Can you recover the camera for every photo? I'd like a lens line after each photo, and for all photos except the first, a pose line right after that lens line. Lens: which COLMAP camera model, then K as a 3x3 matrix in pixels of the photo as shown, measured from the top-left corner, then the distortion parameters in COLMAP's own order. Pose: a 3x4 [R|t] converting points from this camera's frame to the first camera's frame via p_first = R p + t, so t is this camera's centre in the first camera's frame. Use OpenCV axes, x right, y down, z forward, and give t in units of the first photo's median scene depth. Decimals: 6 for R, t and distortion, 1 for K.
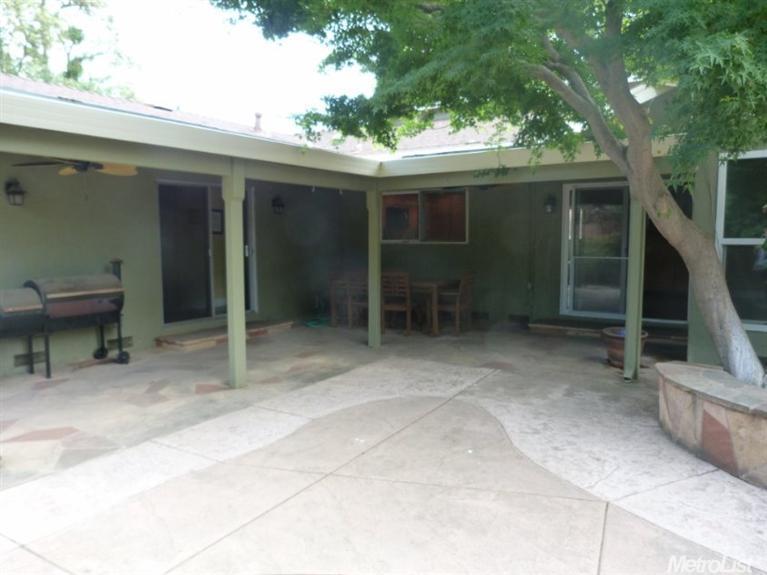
lens RADIAL K [[585.5, 0, 383.5], [0, 585.5, 287.5], [0, 0, 1]] dist [0.002352, 0.002281]
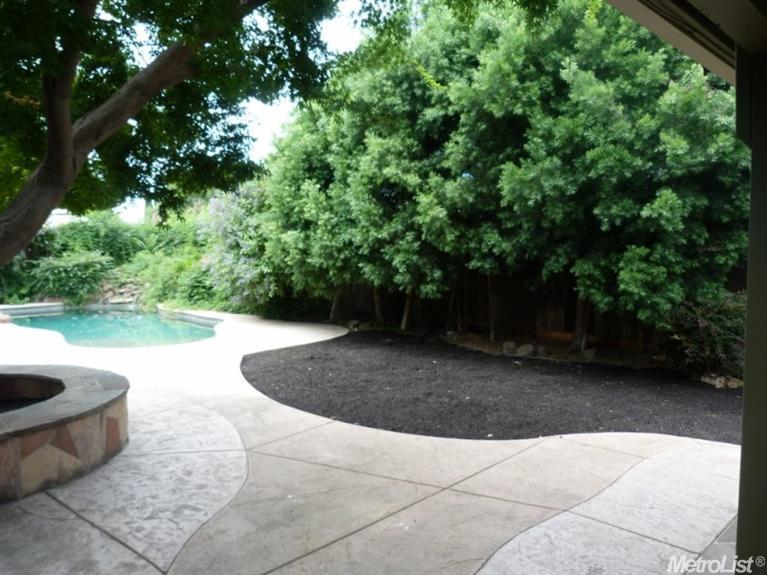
lens RADIAL K [[585.5, 0, 383.5], [0, 585.5, 287.5], [0, 0, 1]] dist [0.002352, 0.002281]
pose [[-0.975626, -0.014956, 0.218930, -0.185558], [0.020282, 0.987259, 0.157825, -0.179252], [-0.218501, 0.158419, -0.962892, 1.763701]]
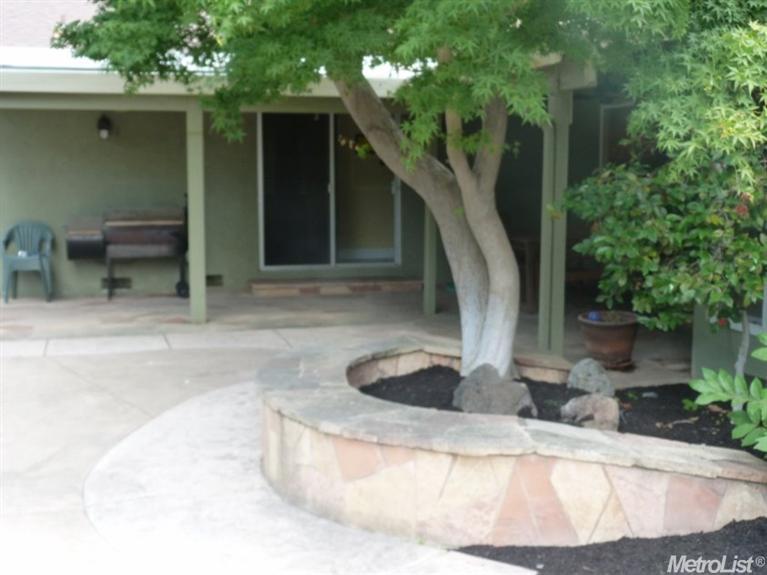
lens RADIAL K [[1043.8, 0, 383.5], [0, 1043.8, 287.5], [0, 0, 1]] dist [-0.207152, -0.014735]
pose [[0.745820, 0.088219, -0.660281, 1.546247], [-0.074882, 0.996013, 0.048492, 0.003239], [0.661926, 0.013277, 0.749452, -0.112215]]
